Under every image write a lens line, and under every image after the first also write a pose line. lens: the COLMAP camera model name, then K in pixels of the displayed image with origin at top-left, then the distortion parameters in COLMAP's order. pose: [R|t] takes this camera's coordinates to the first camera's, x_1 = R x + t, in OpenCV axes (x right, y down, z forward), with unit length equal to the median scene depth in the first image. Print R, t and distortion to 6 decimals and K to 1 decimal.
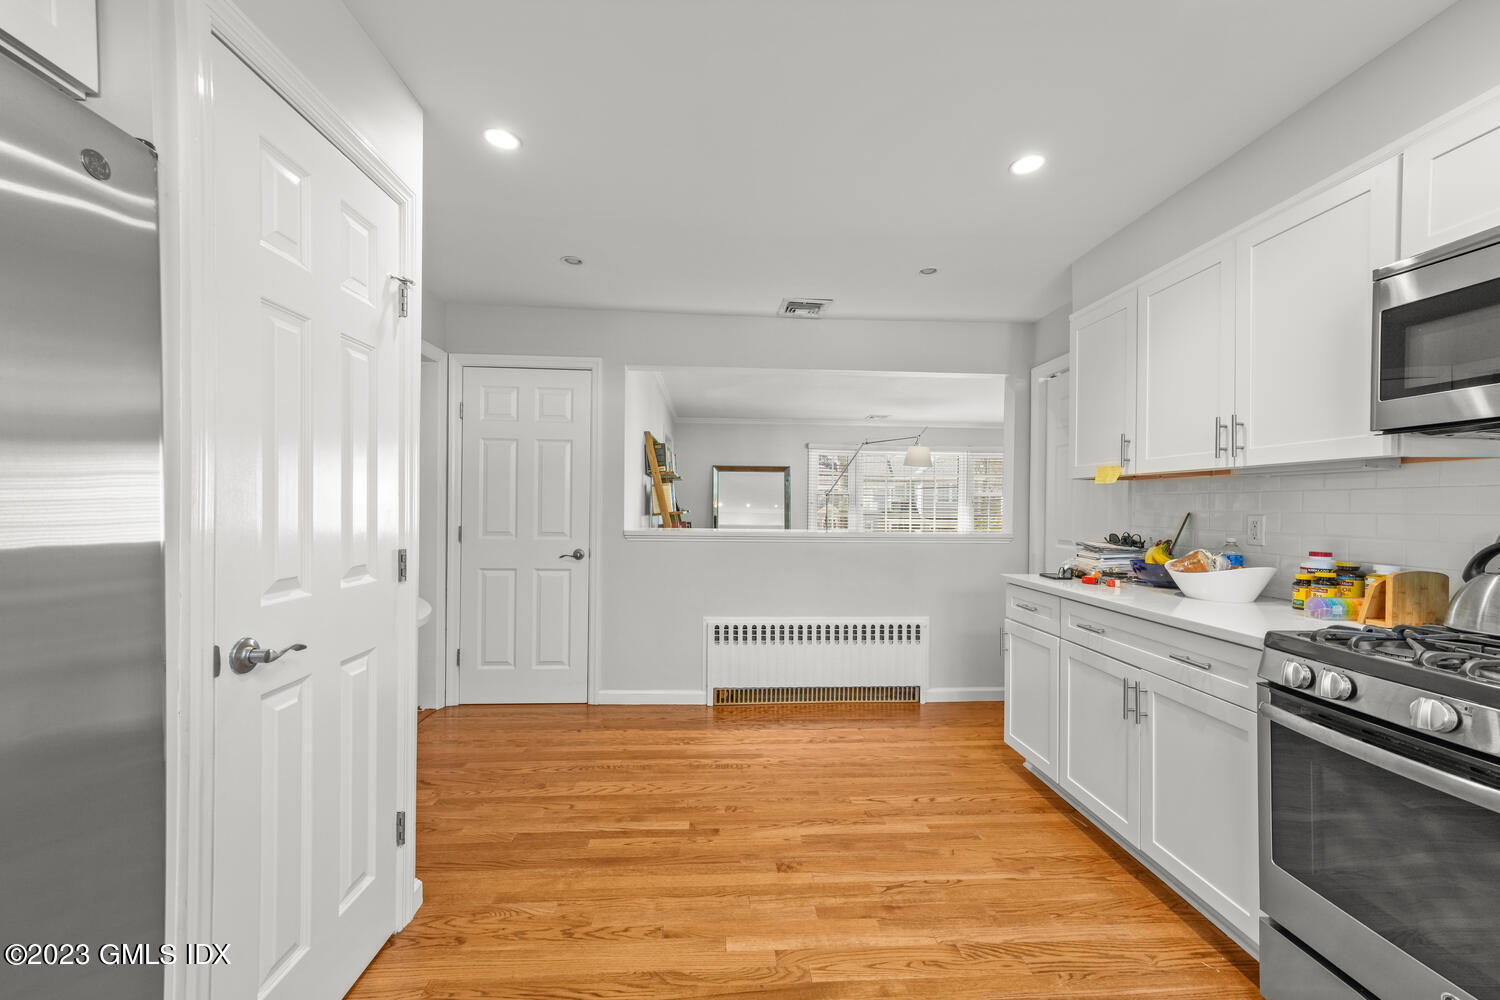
lens RADIAL K [[585.9, 0, 748.2], [0, 585.9, 507.8], [0, 0, 1]] dist [-0.000349, -0.000016]
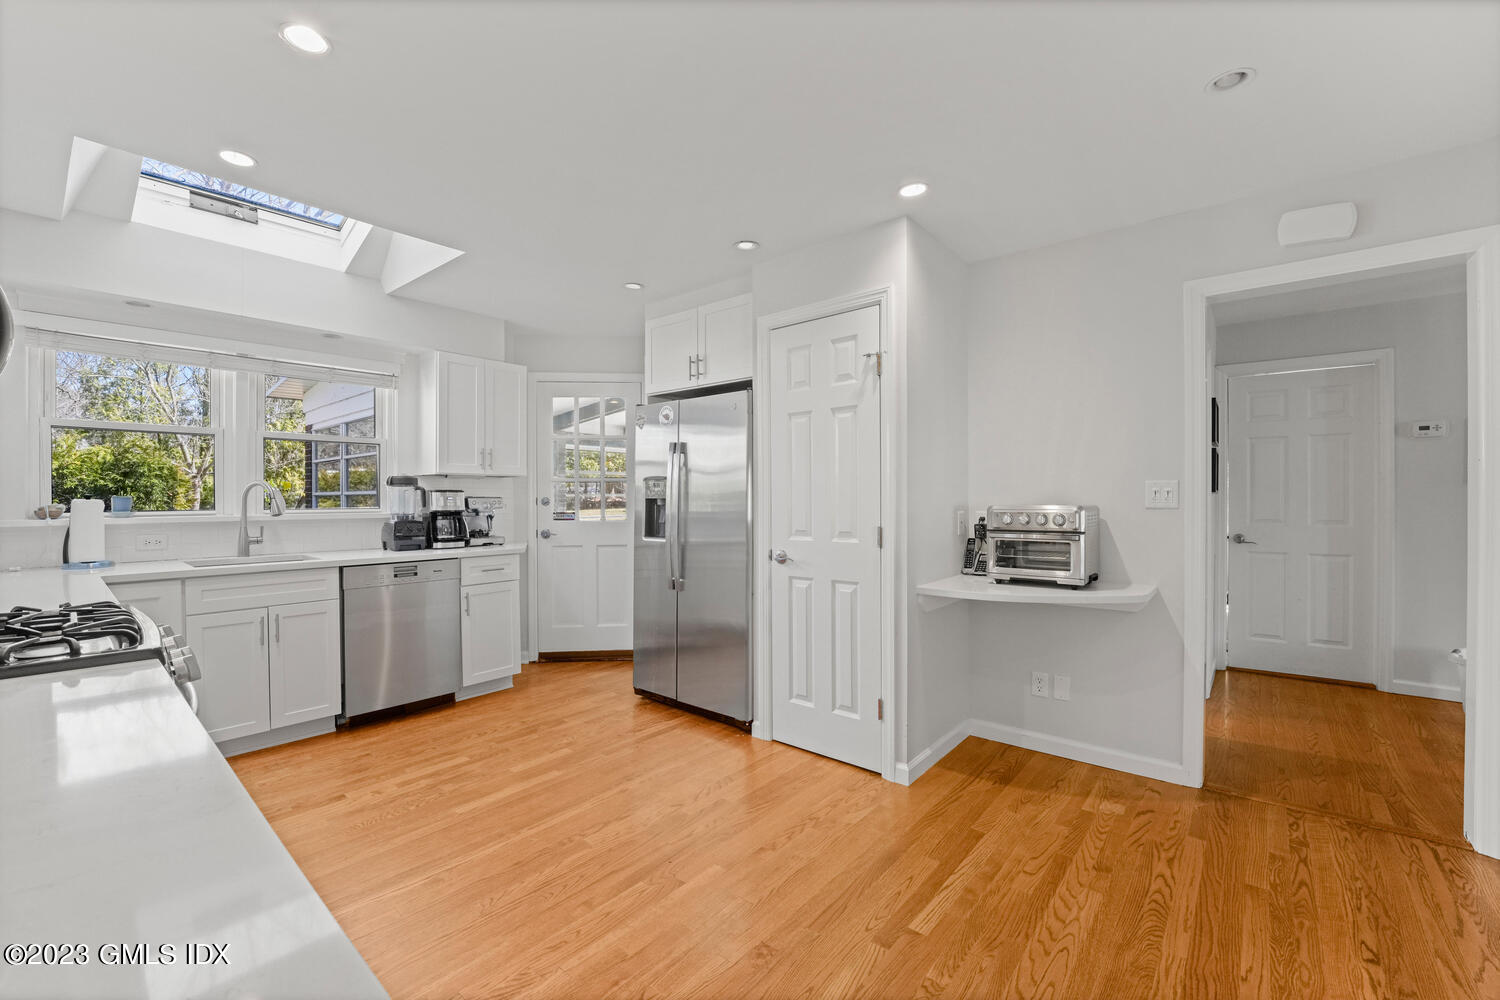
lens RADIAL K [[621.2, 0, 748.2], [0, 621.2, 501.8], [0, 0, 1]] dist [-0.000442, 0.000094]
pose [[-0.686516, -0.001124, -0.727114, 0.624324], [0.002690, 0.999988, -0.004085, 0.008685], [0.727110, -0.004760, -0.686505, 1.418522]]
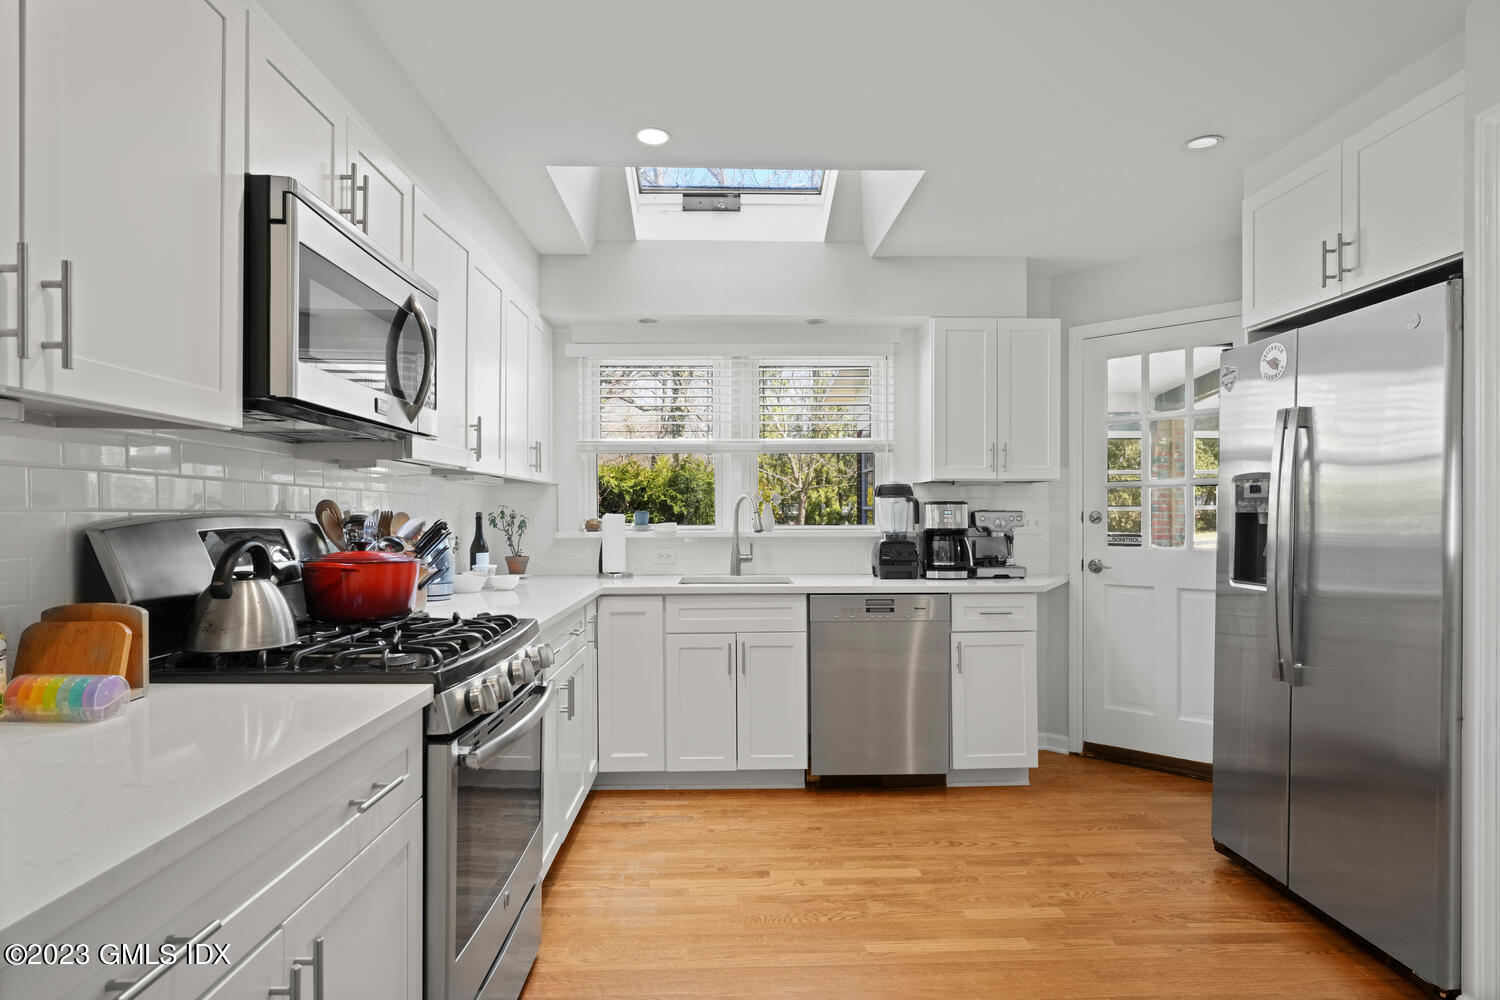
lens RADIAL K [[815.8, 0, 762.6], [0, 815.8, 519.6], [0, 0, 1]] dist [0.020755, -0.002292]
pose [[-0.999948, -0.005462, 0.008664, 0.336593], [-0.005469, 0.999985, -0.000849, 0.007971], [-0.008659, -0.000896, -0.999962, 1.341143]]
